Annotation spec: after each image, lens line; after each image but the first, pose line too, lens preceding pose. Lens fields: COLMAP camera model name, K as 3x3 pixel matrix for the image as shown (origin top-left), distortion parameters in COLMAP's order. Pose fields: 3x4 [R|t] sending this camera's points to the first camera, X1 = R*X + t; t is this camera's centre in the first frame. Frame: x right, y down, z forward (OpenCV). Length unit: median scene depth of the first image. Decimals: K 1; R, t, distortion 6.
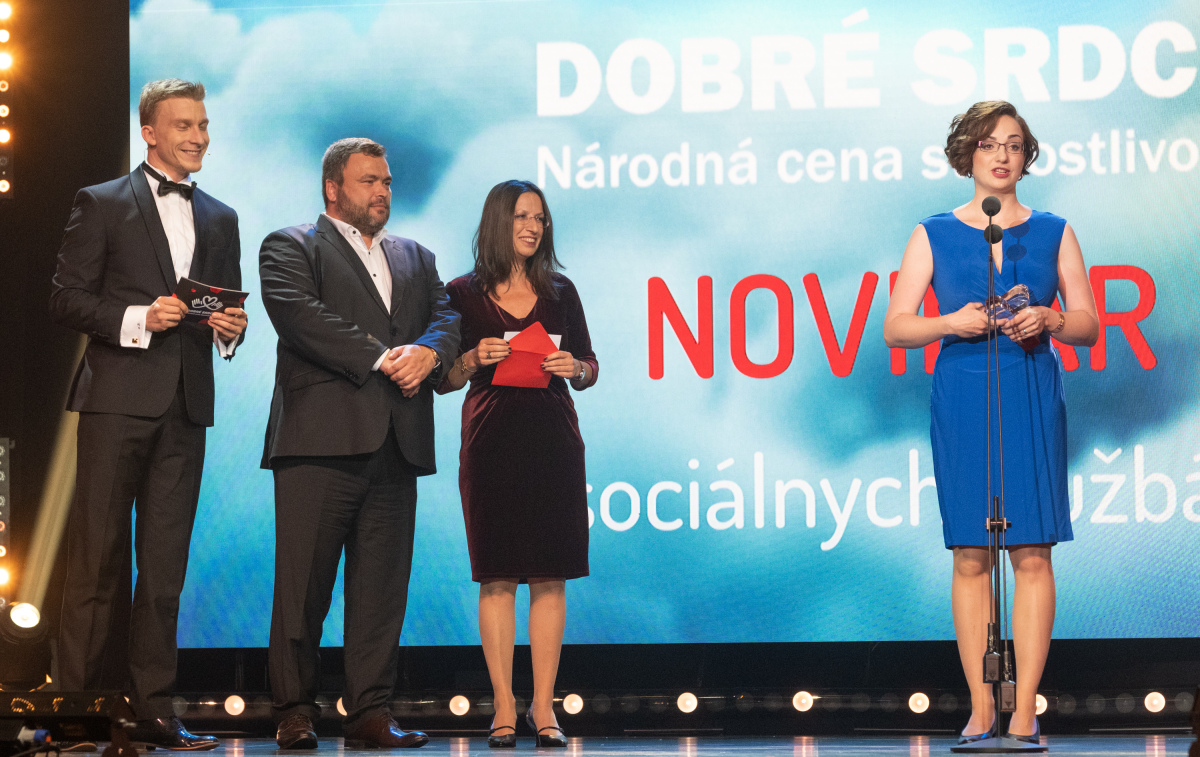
lens RADIAL K [[3739.8, 0, 600.5], [0, 3739.8, 380.6], [0, 0, 1]] dist [-0.092576, 0.000000]
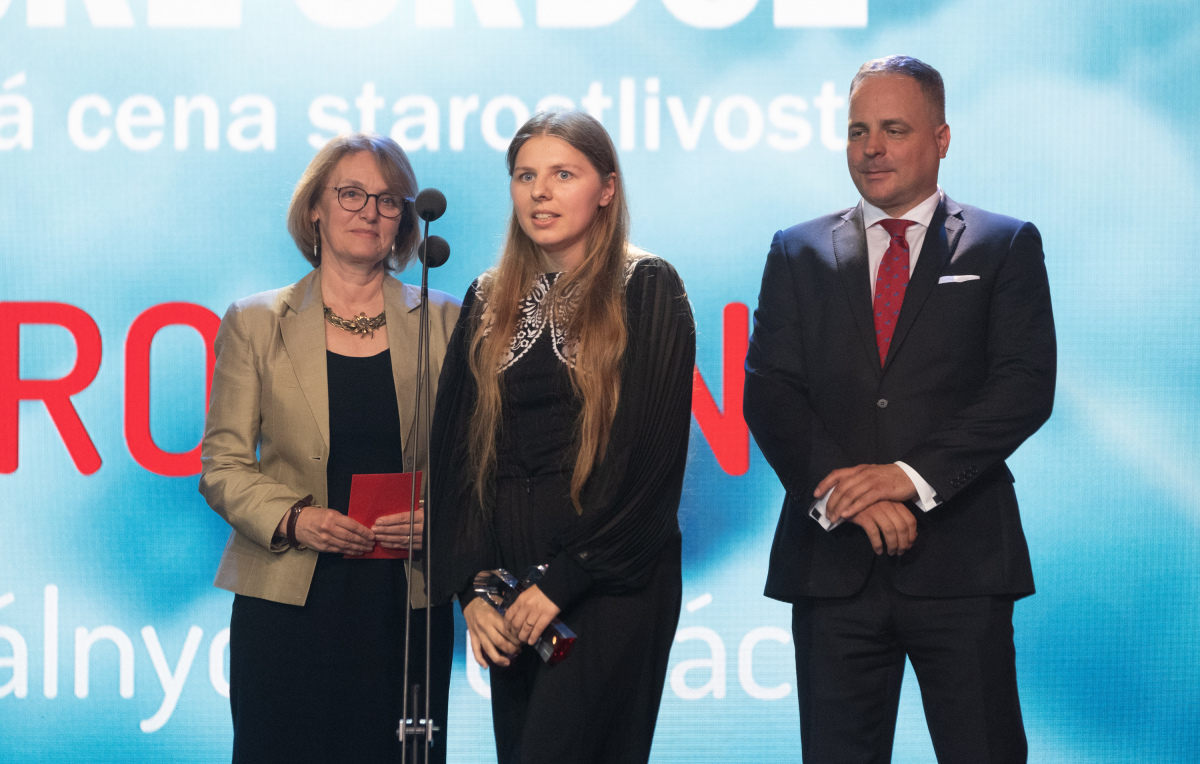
lens RADIAL K [[5535.2, 0, 600.2], [0, 5535.2, 386.1], [0, 0, 1]] dist [0.236766, 0.000000]
pose [[0.989947, 0.023634, 0.139452, 0.008704], [-0.021281, 0.999605, -0.018346, -0.000403], [-0.139830, 0.015194, 0.990059, 0.107134]]
